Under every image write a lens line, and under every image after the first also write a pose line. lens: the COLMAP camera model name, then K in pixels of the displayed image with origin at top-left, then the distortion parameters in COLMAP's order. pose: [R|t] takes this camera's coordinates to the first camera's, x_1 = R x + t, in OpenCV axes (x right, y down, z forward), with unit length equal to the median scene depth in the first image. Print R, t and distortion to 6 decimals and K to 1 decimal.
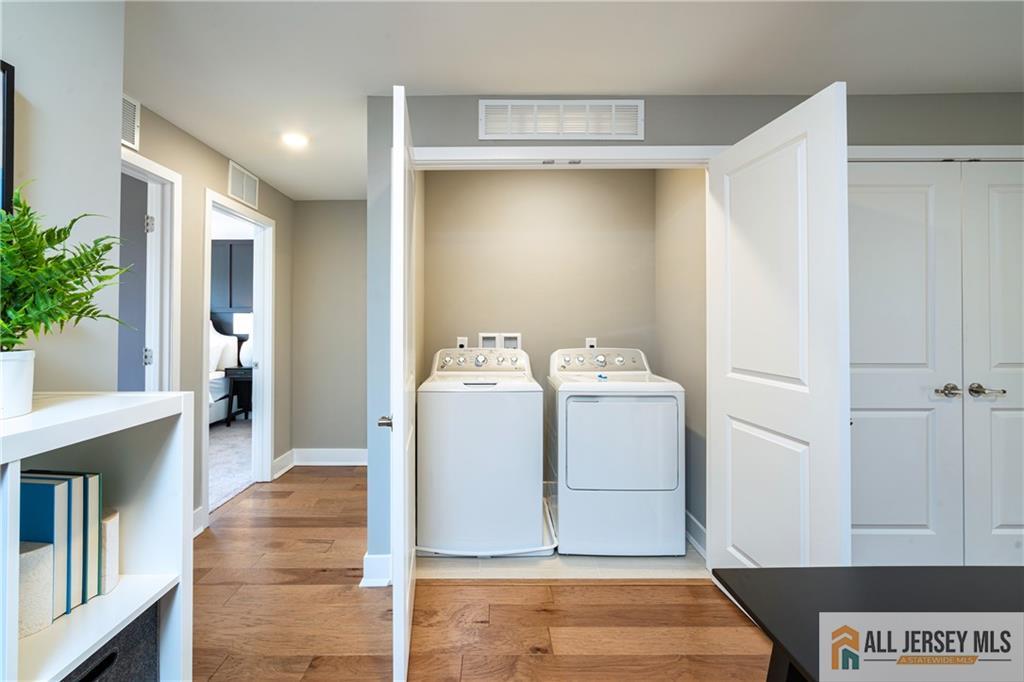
lens RADIAL K [[471.3, 0, 512.0], [0, 471.3, 341.0], [0, 0, 1]] dist [-0.013185, 0.000025]
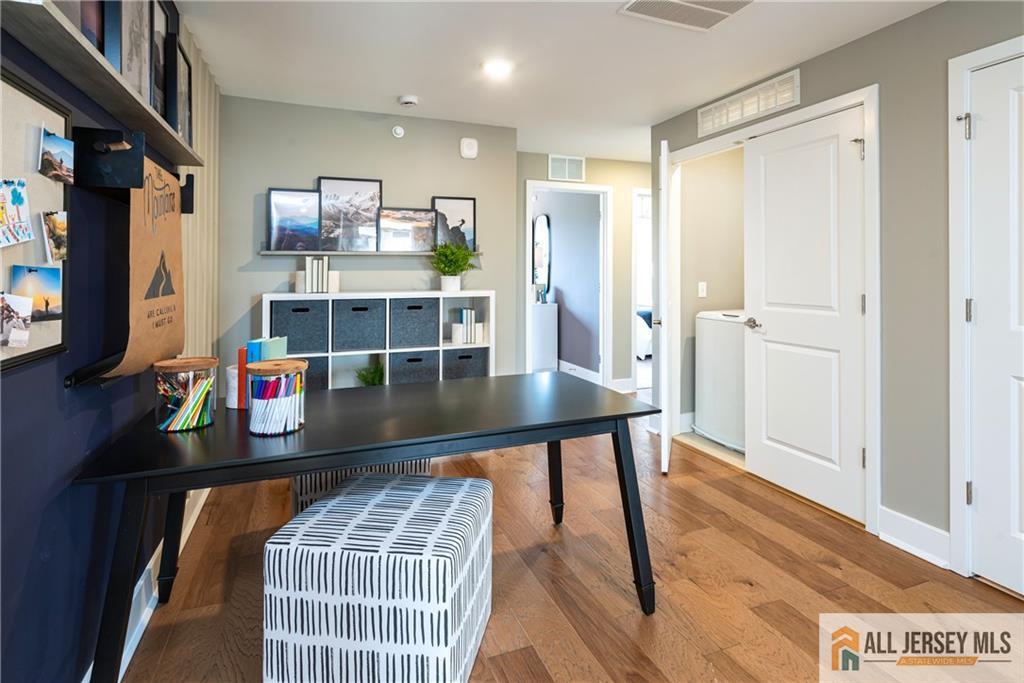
lens RADIAL K [[497.4, 0, 512.0], [0, 497.4, 341.5], [0, 0, 1]] dist [-0.061421, -0.000077]
pose [[0.367510, 0.124250, -0.921682, 1.165557], [-0.026252, 0.992027, 0.123265, 0.014581], [0.929649, -0.021105, 0.367842, -0.076248]]
